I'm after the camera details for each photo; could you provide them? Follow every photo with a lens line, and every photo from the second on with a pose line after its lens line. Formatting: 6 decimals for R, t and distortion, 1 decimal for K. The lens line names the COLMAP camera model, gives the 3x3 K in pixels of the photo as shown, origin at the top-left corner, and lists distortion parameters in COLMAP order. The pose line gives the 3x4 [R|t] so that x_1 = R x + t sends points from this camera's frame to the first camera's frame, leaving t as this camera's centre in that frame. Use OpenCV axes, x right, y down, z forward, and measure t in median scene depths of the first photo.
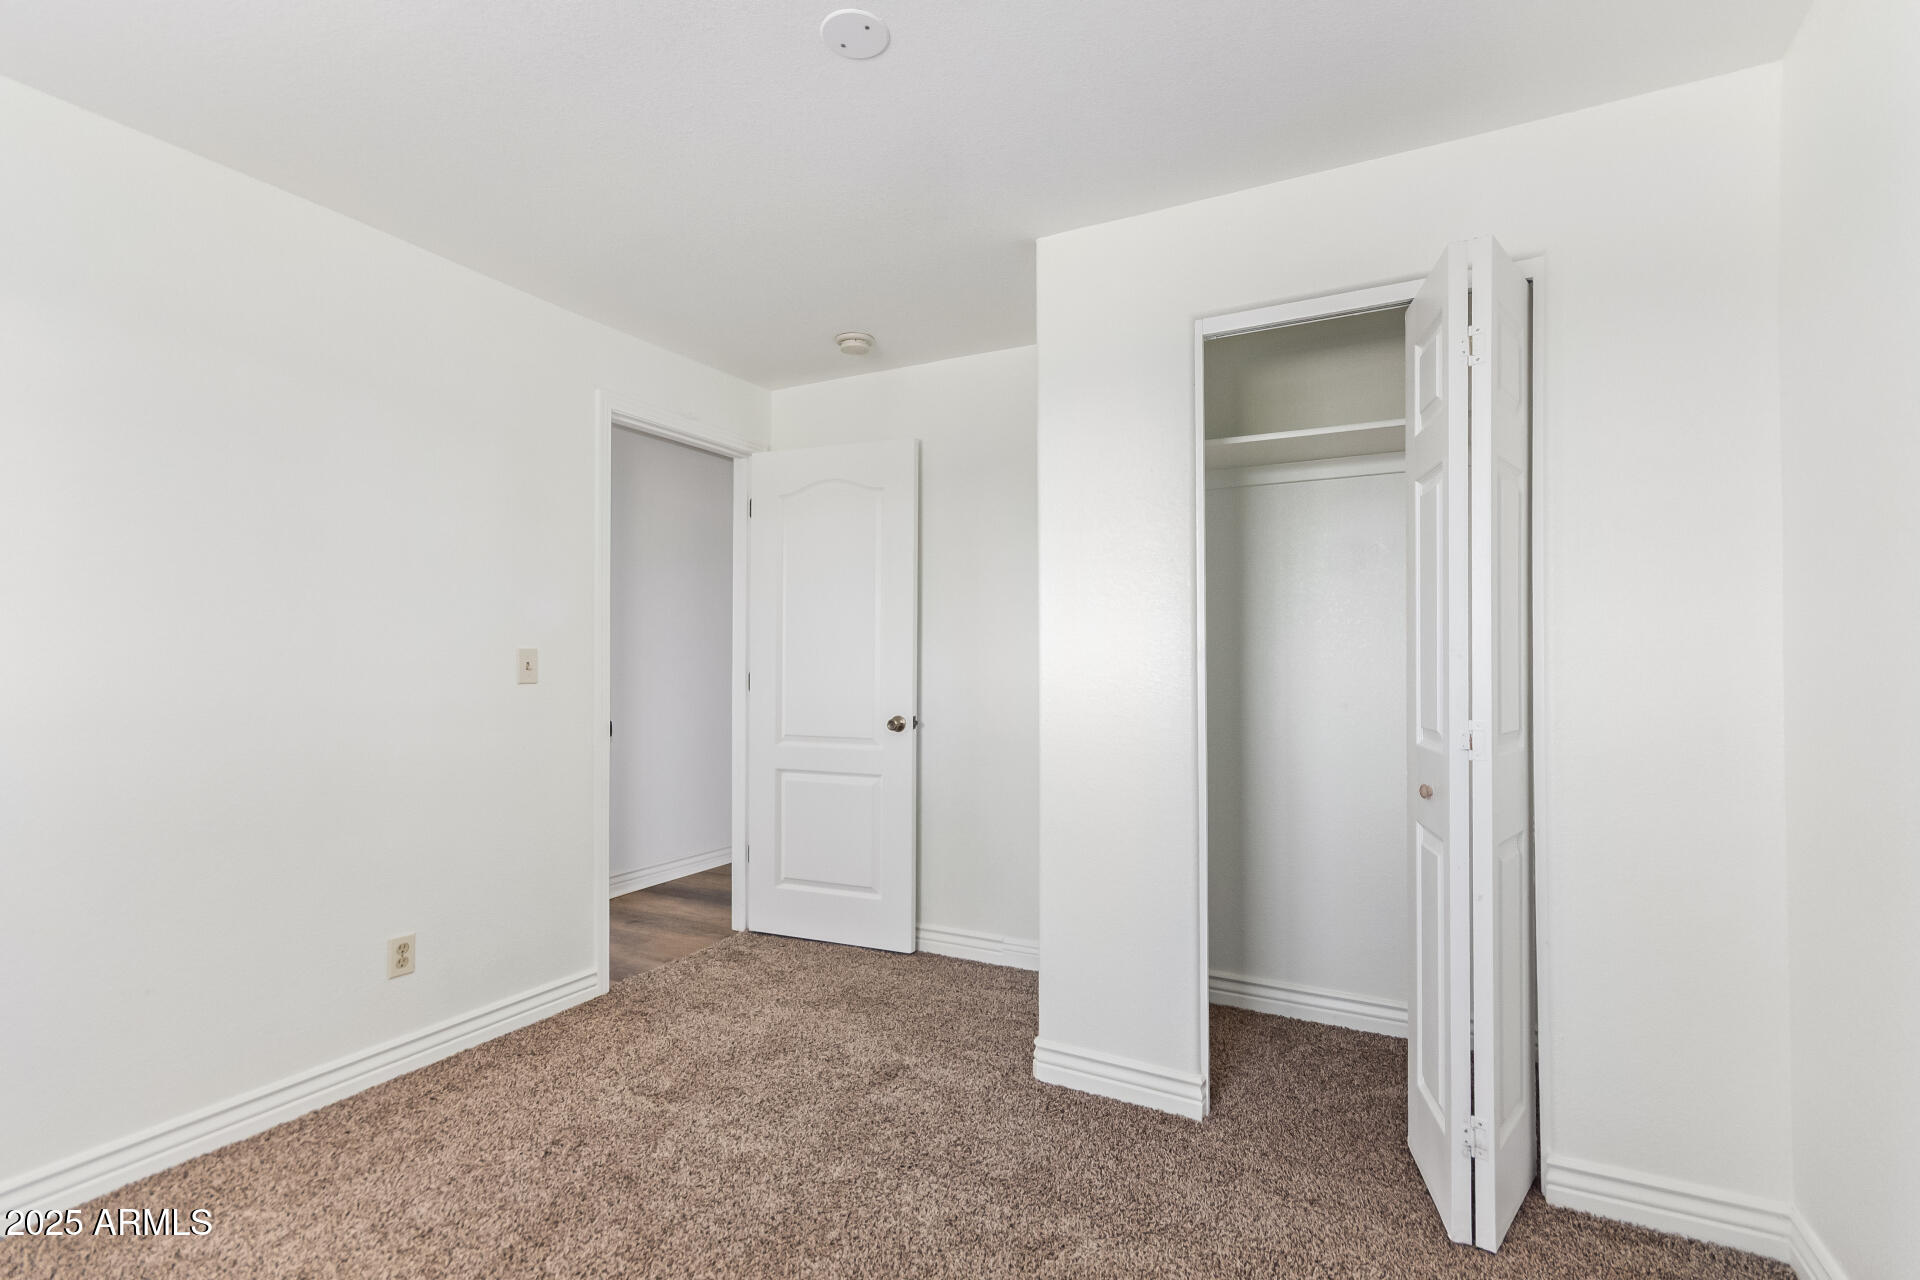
lens RADIAL K [[896.1, 0, 959.1], [0, 896.1, 647.7], [0, 0, 1]] dist [0.004045, 0.000675]
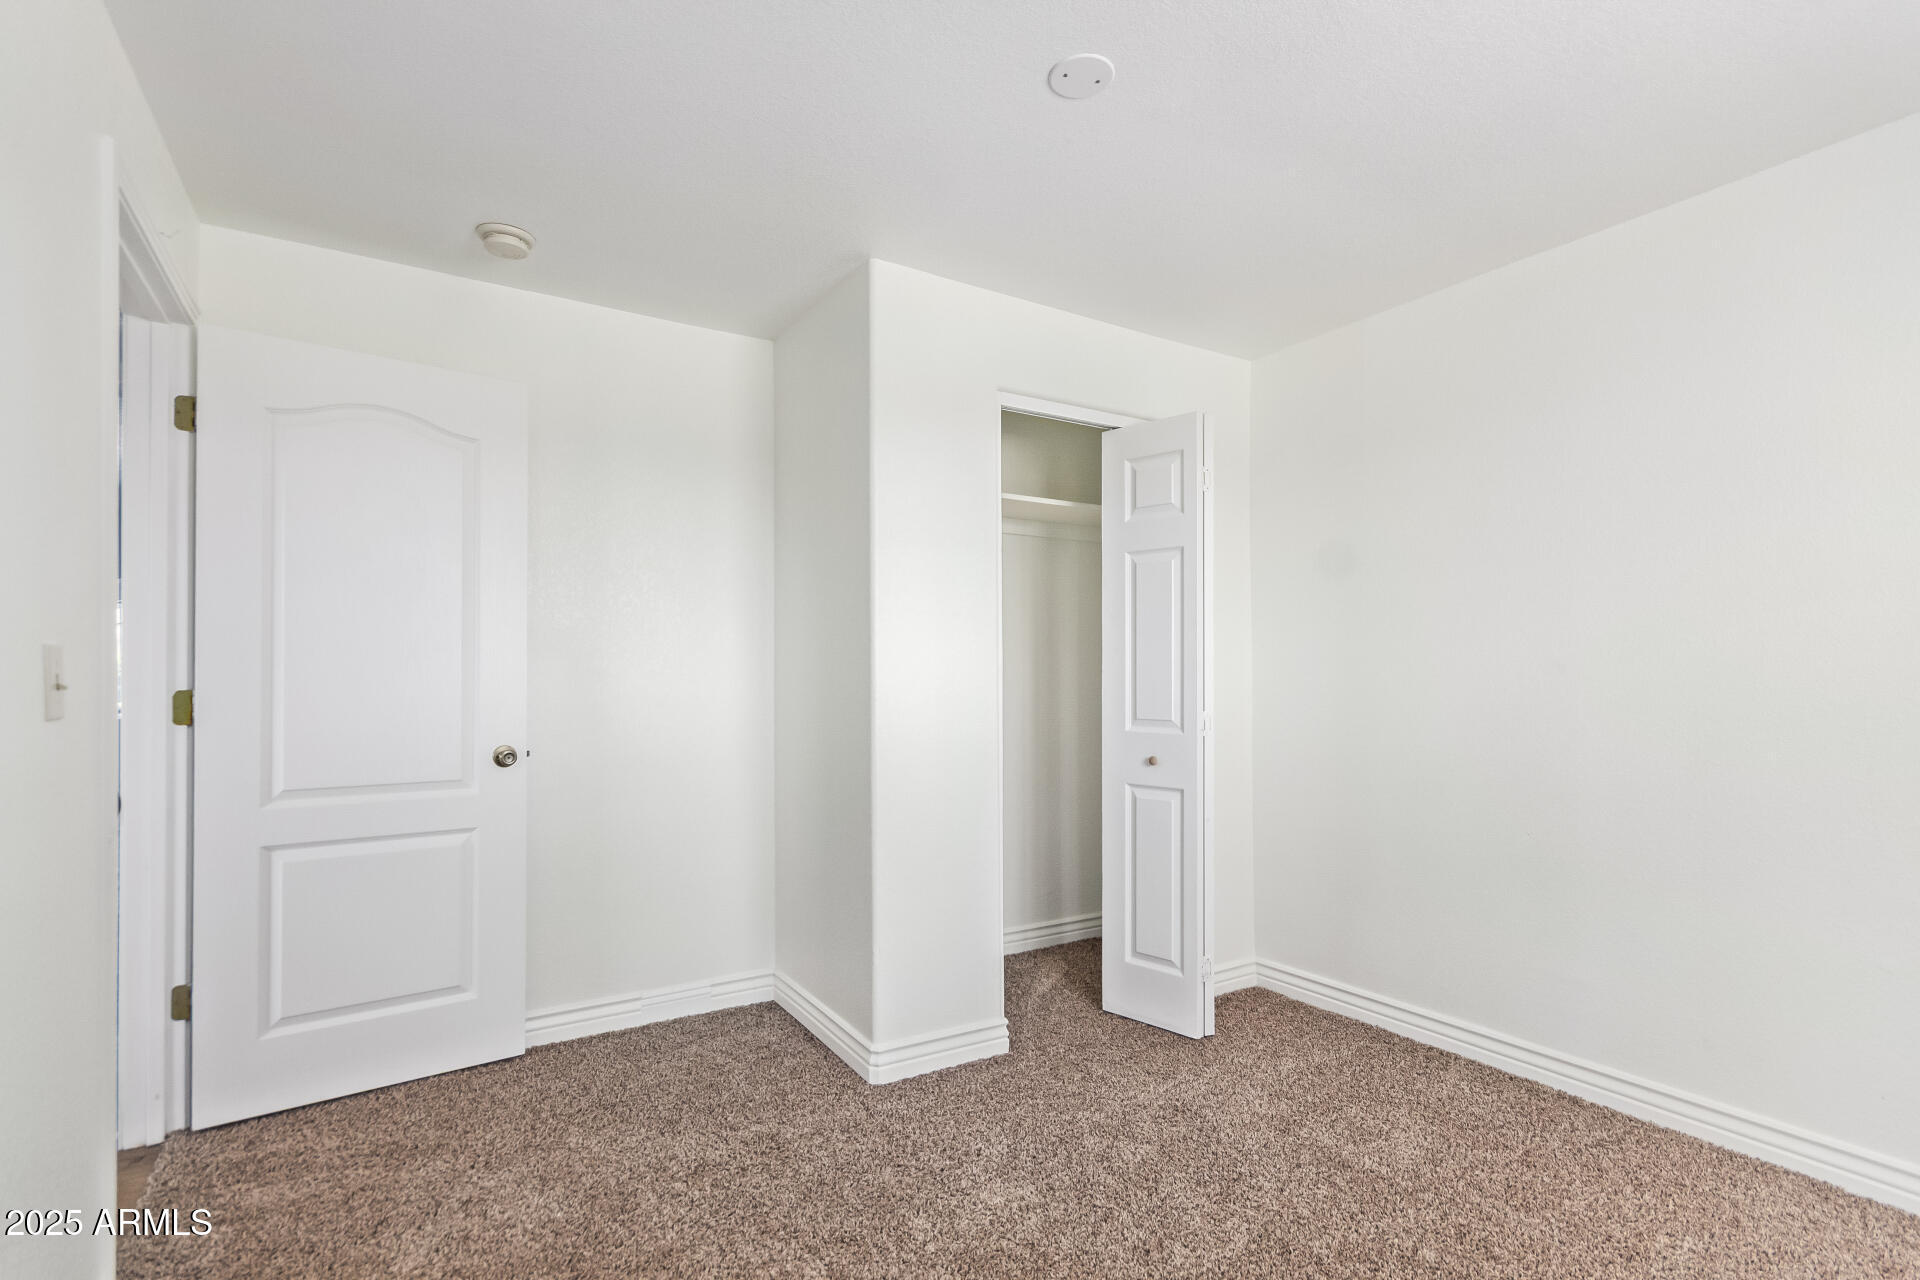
lens RADIAL K [[896.1, 0, 962.0], [0, 896.1, 657.5], [0, 0, 1]] dist [0.004045, 0.000675]
pose [[0.500054, 0.015533, 0.865855, -0.534794], [-0.014331, 0.999851, -0.009660, 0.003639], [-0.865875, -0.007578, 0.500202, 0.293012]]
